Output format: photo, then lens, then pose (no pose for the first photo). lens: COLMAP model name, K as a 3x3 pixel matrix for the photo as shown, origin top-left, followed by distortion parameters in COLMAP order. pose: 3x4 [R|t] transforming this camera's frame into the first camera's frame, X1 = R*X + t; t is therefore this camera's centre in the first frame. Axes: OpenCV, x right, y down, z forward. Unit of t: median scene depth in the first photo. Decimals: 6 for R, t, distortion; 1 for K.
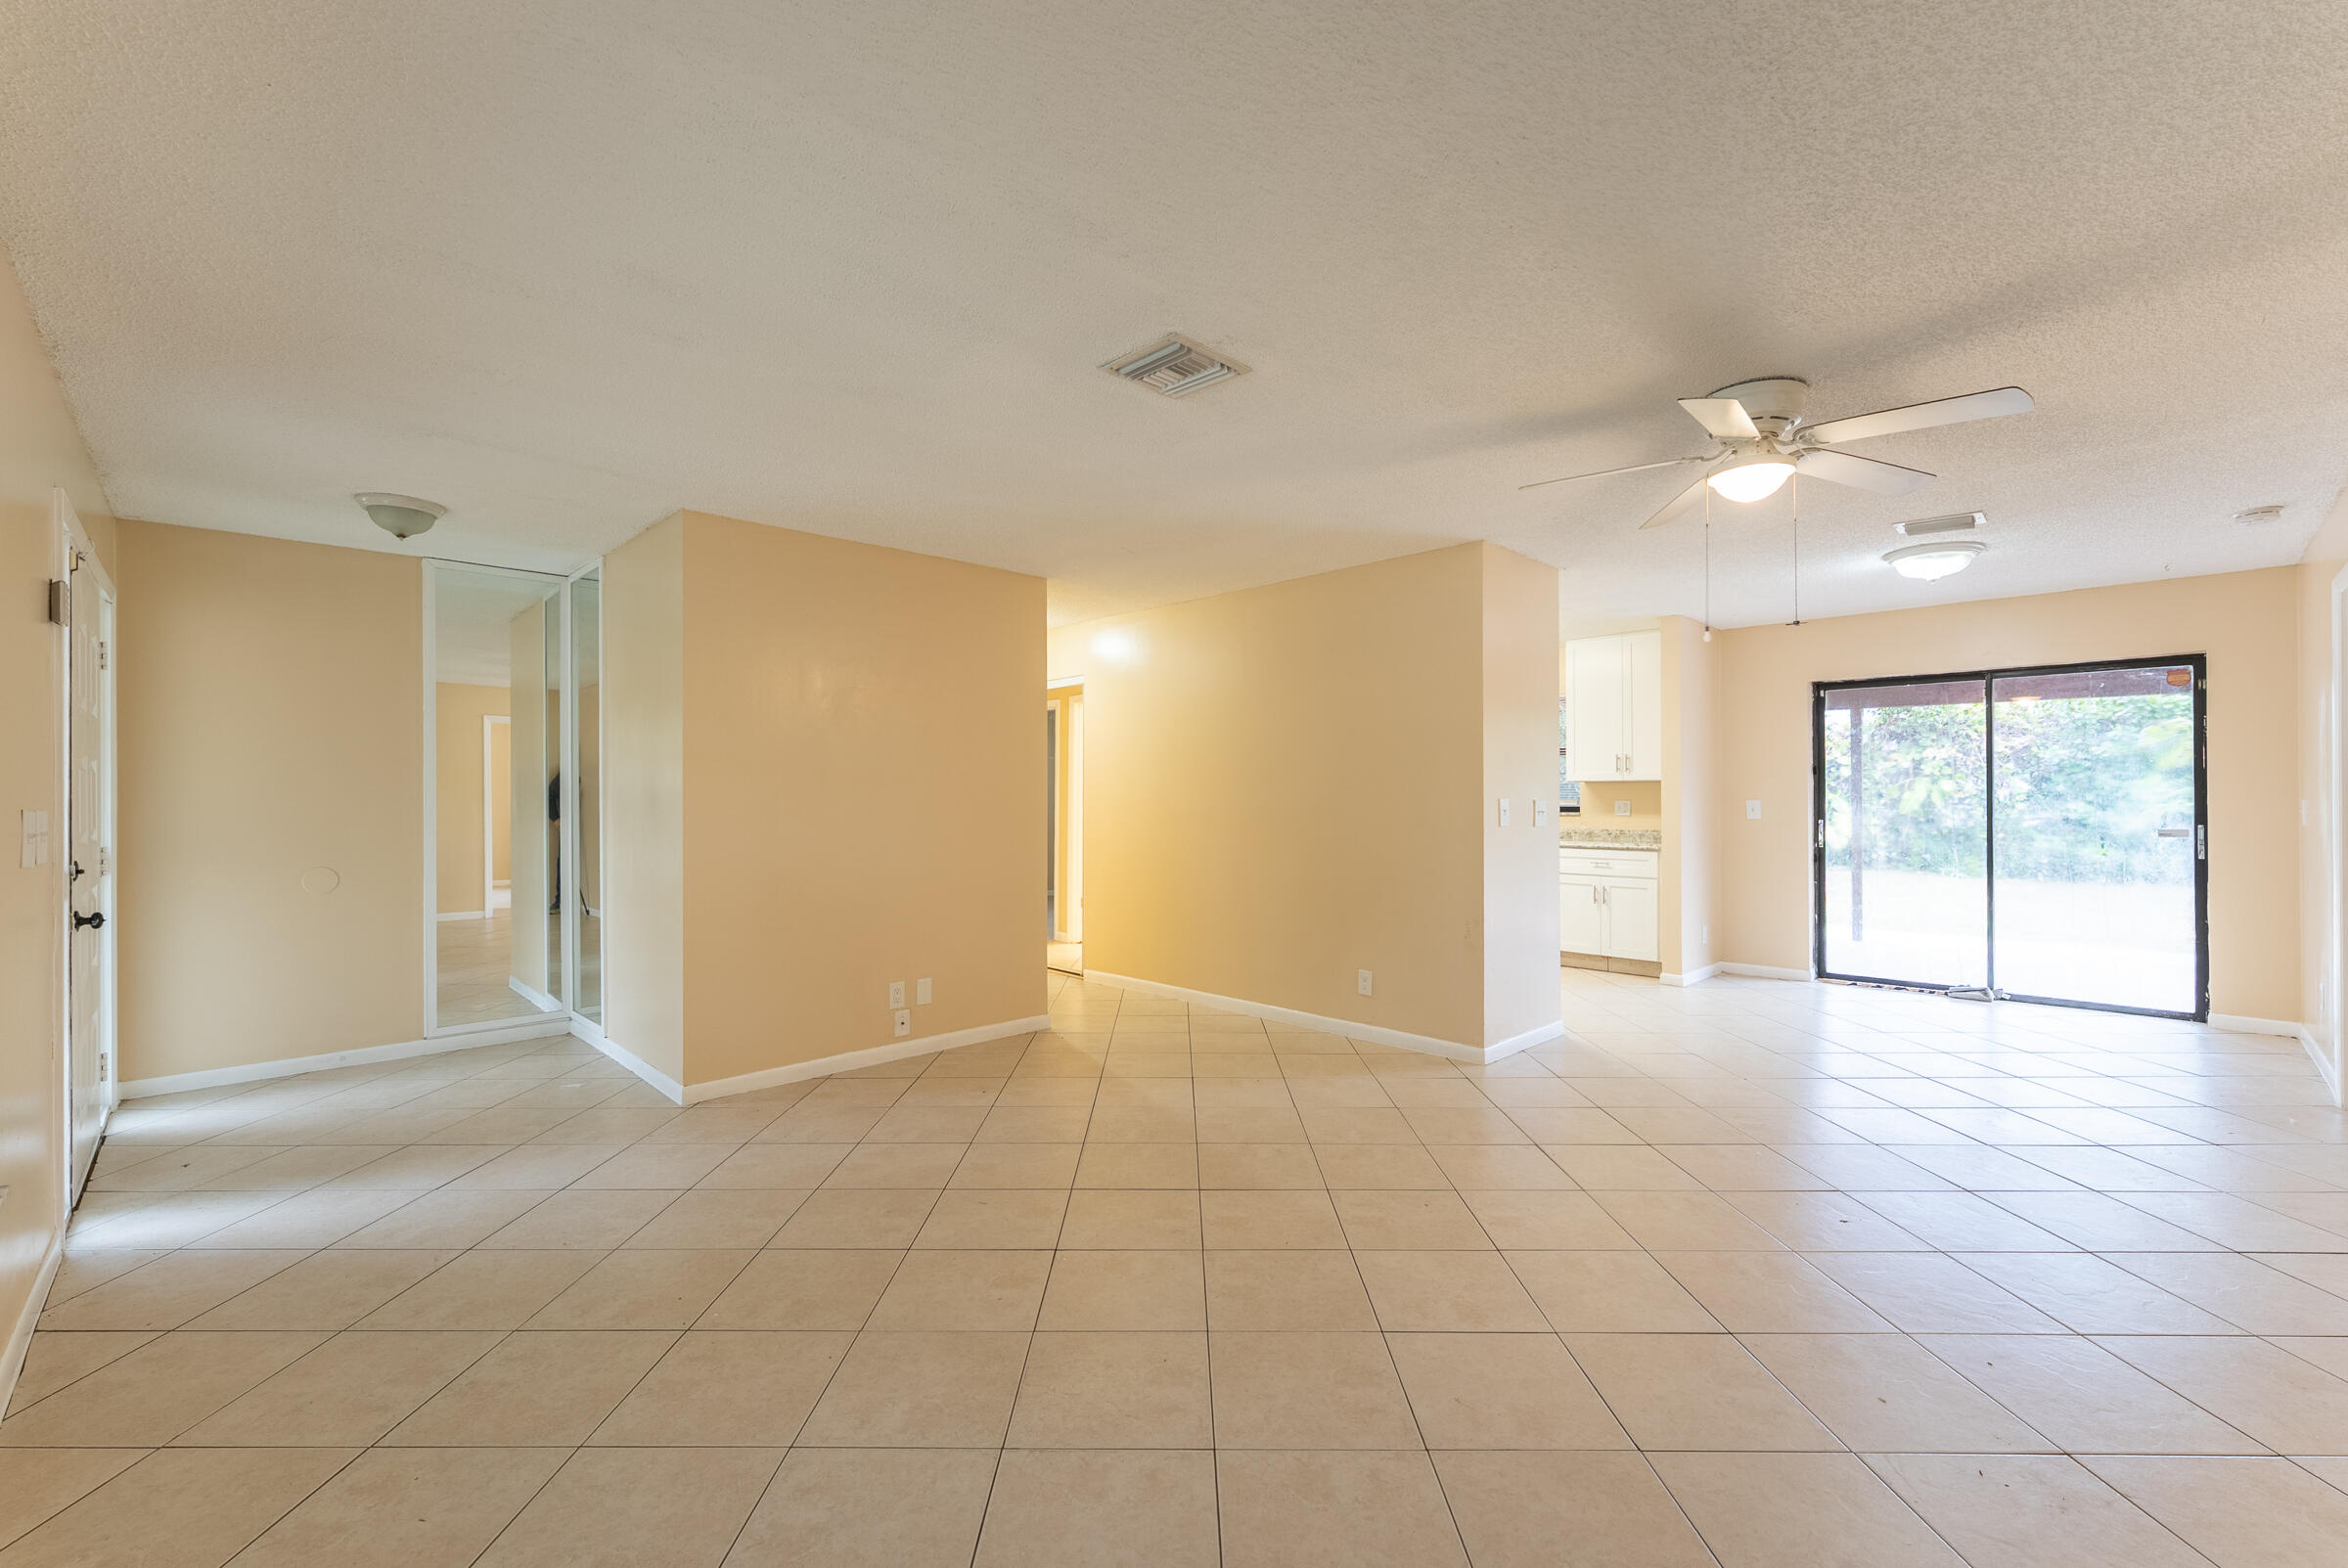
lens RADIAL K [[939.9, 0, 1178.3], [0, 939.9, 792.1], [0, 0, 1]] dist [0.002089, 0.000443]
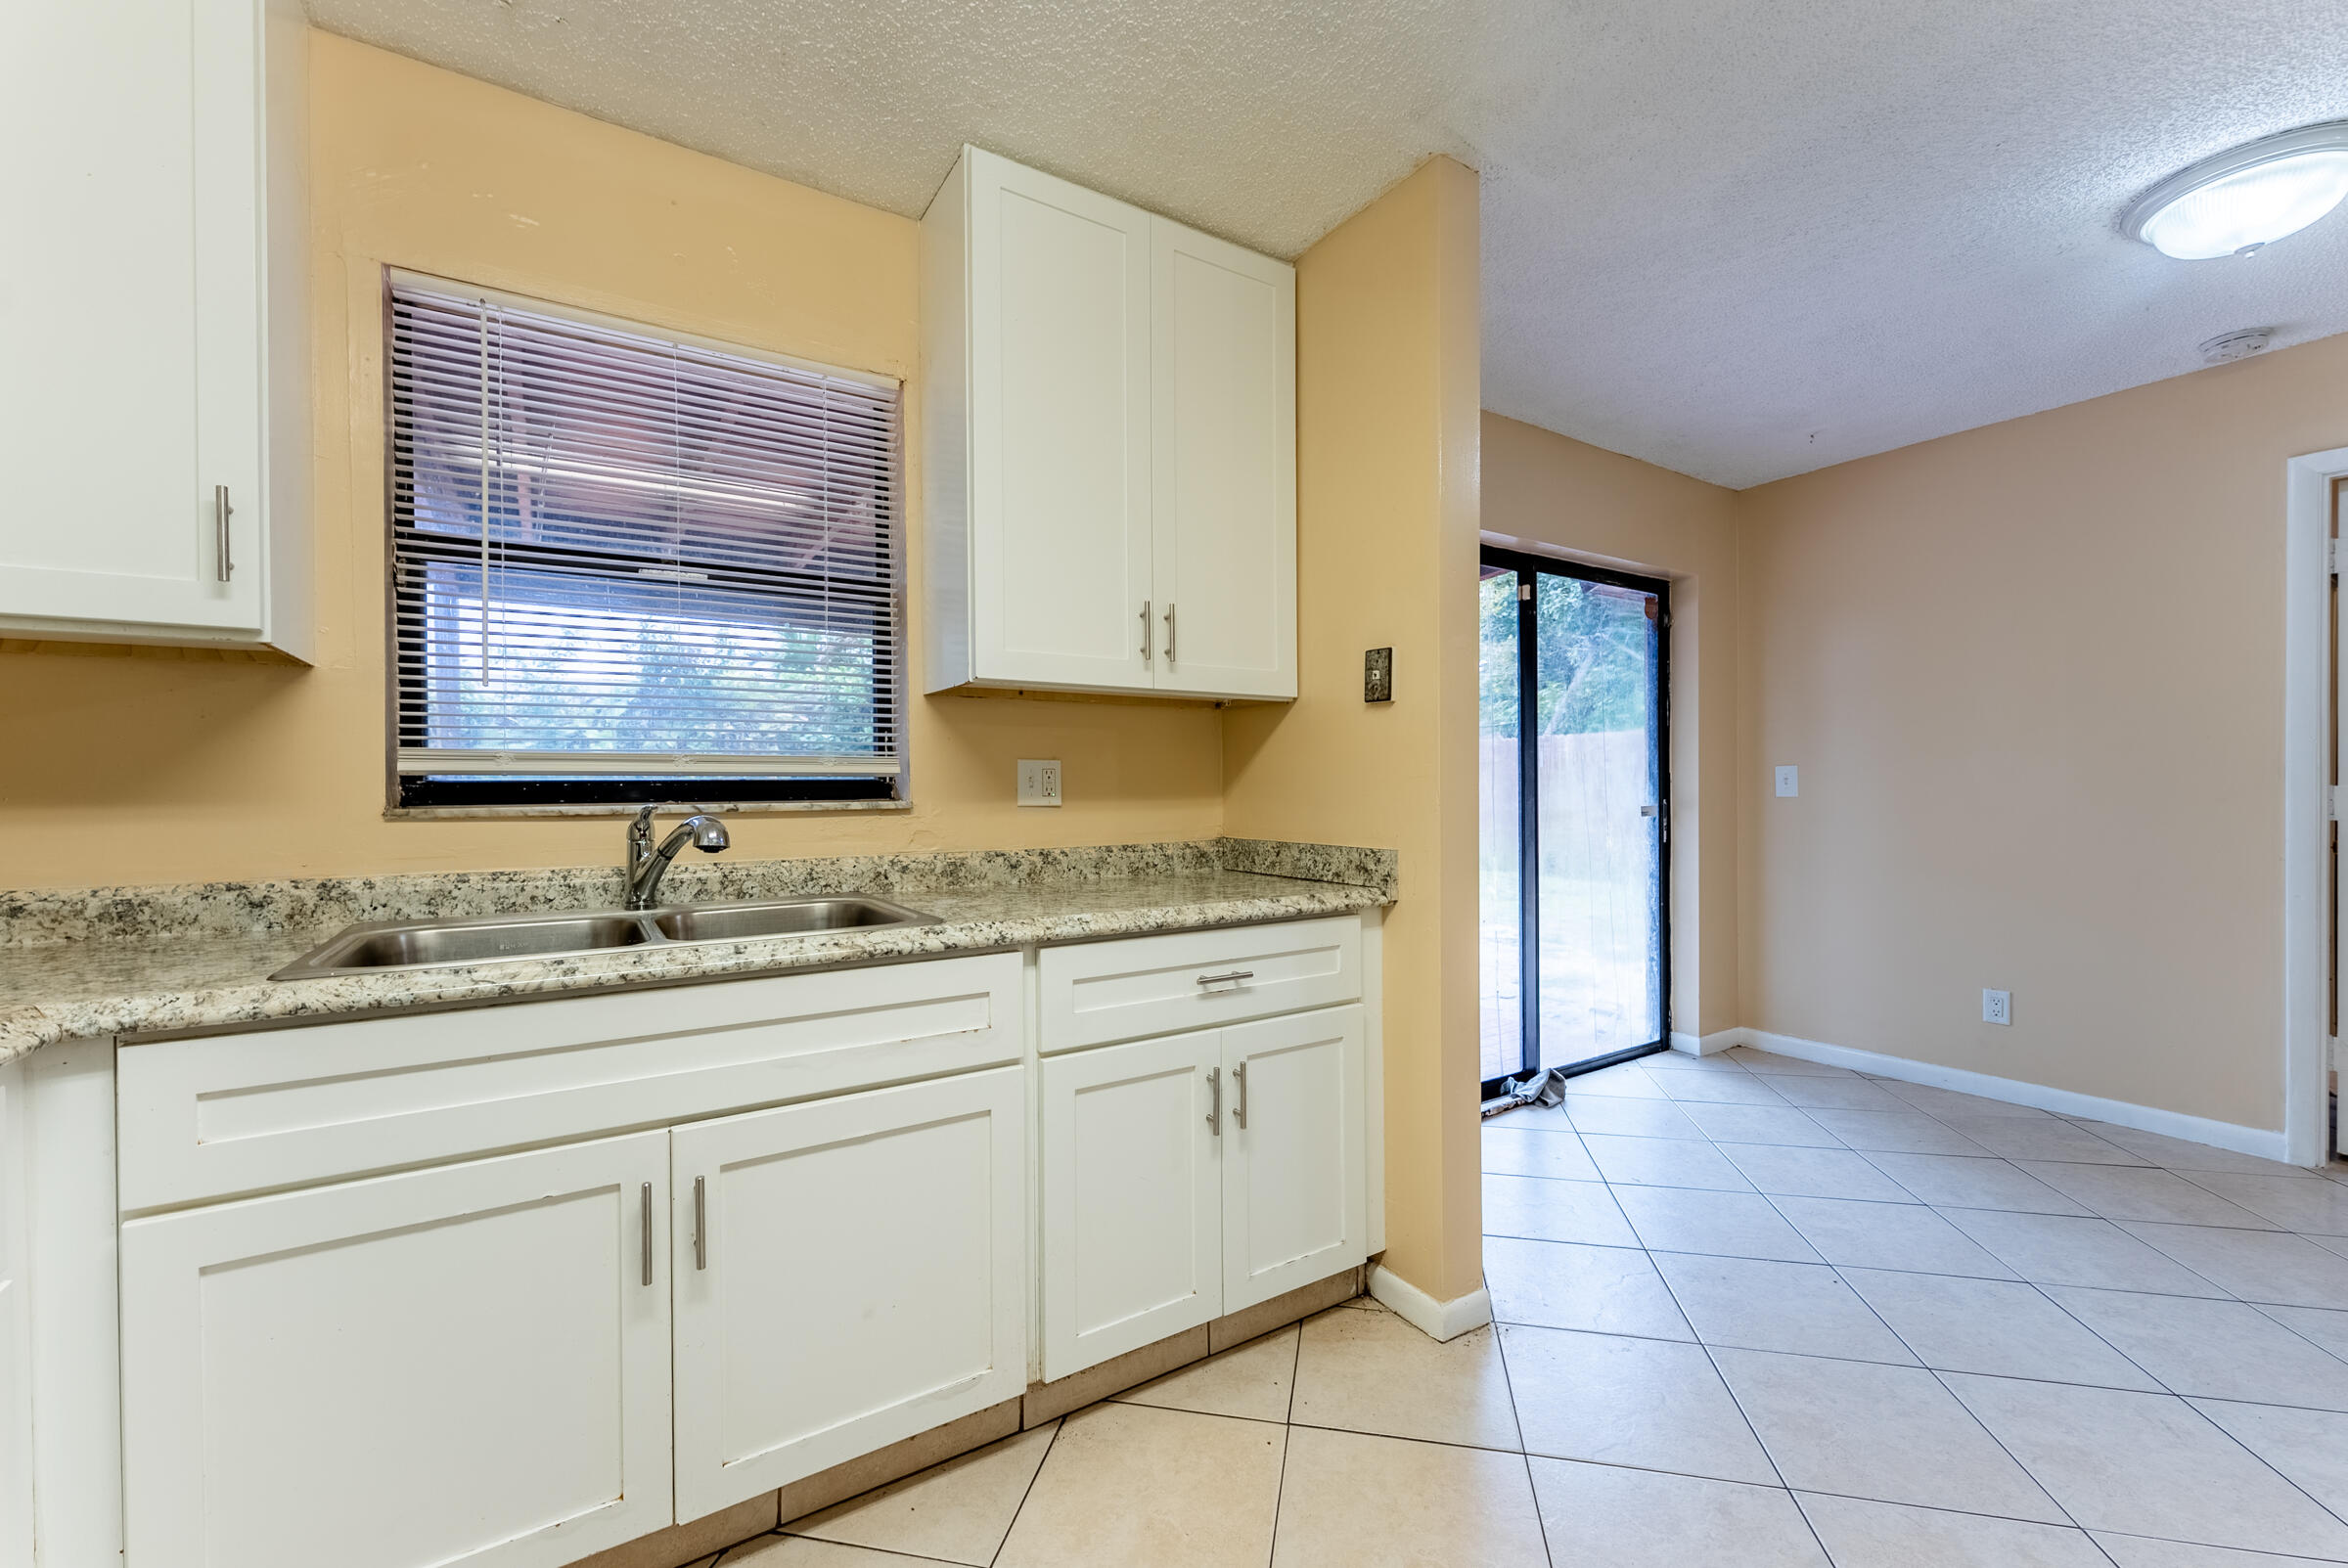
lens RADIAL K [[939.9, 0, 1176.3], [0, 939.9, 791.9], [0, 0, 1]] dist [0.002089, 0.000443]
pose [[0.193817, -0.001065, 0.981037, 0.187410], [0.000883, 0.999999, 0.000911, 0.022206], [-0.981037, 0.000690, 0.193817, 1.001974]]
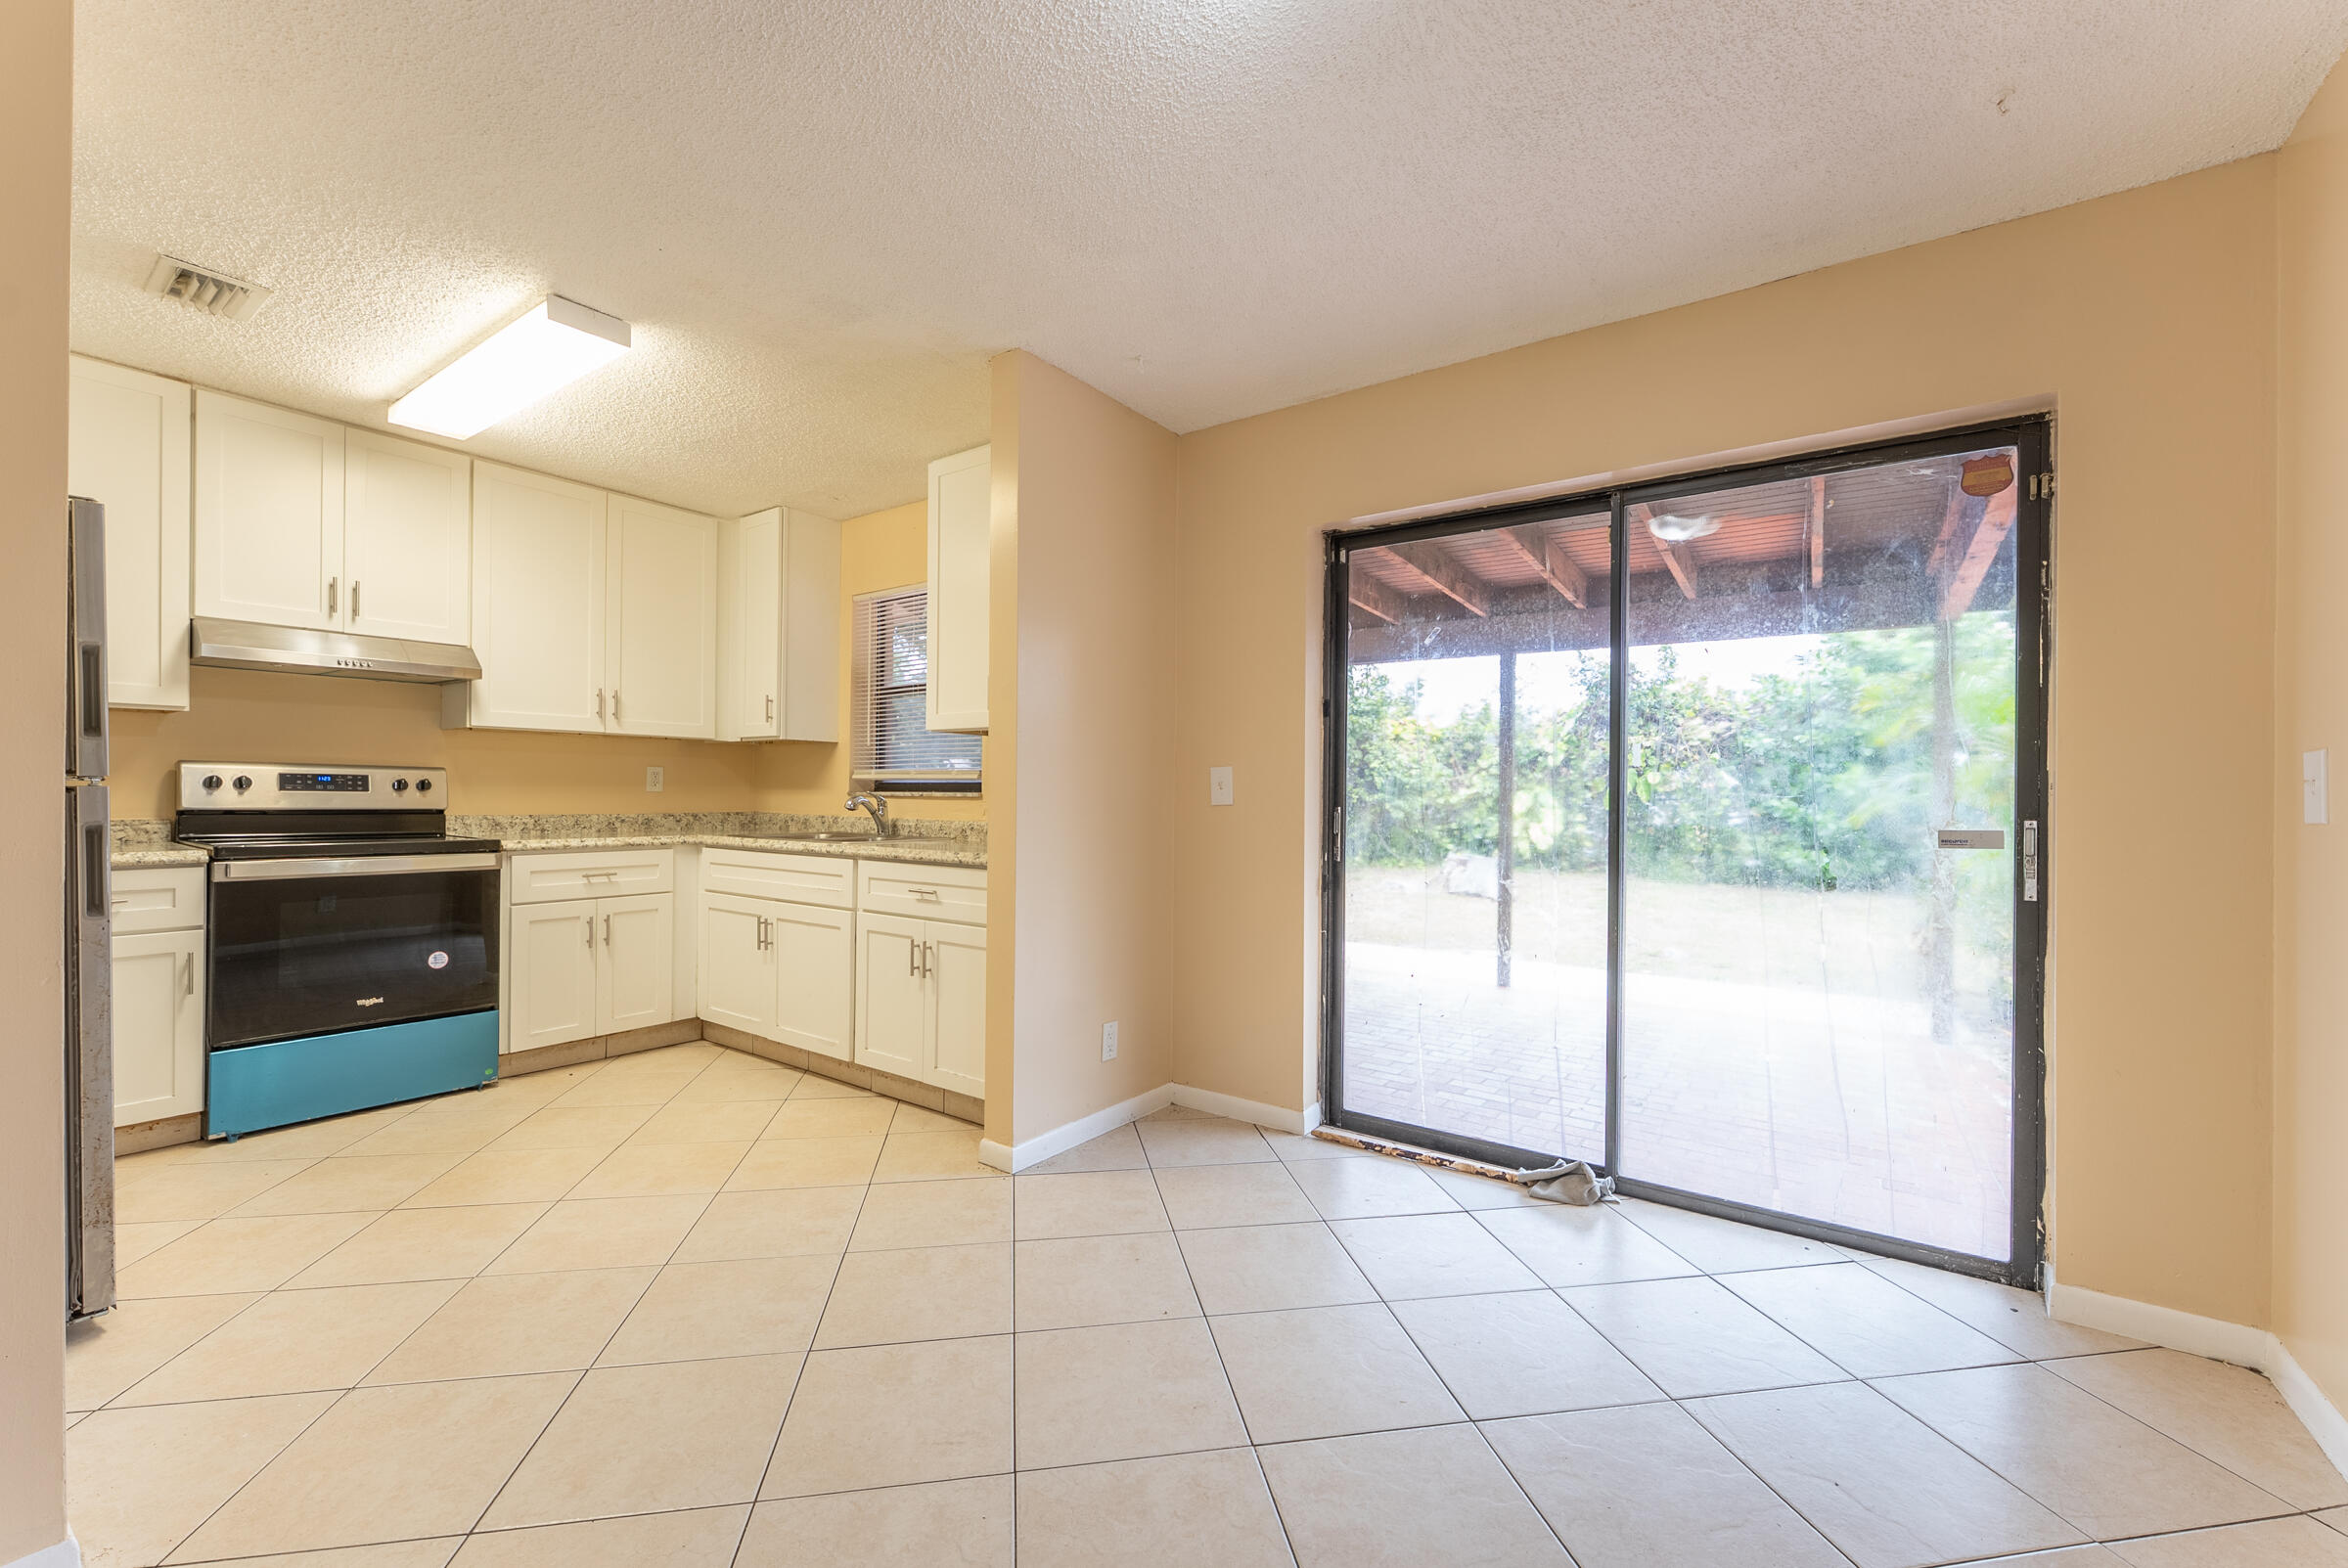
lens RADIAL K [[939.9, 0, 1151.9], [0, 939.9, 787.6], [0, 0, 1]] dist [0.002089, 0.000443]
pose [[0.985208, 0.013657, 0.170816, 0.501956], [-0.013883, 0.999904, 0.000129, 0.020799], [-0.170798, -0.002499, 0.985303, 0.523897]]
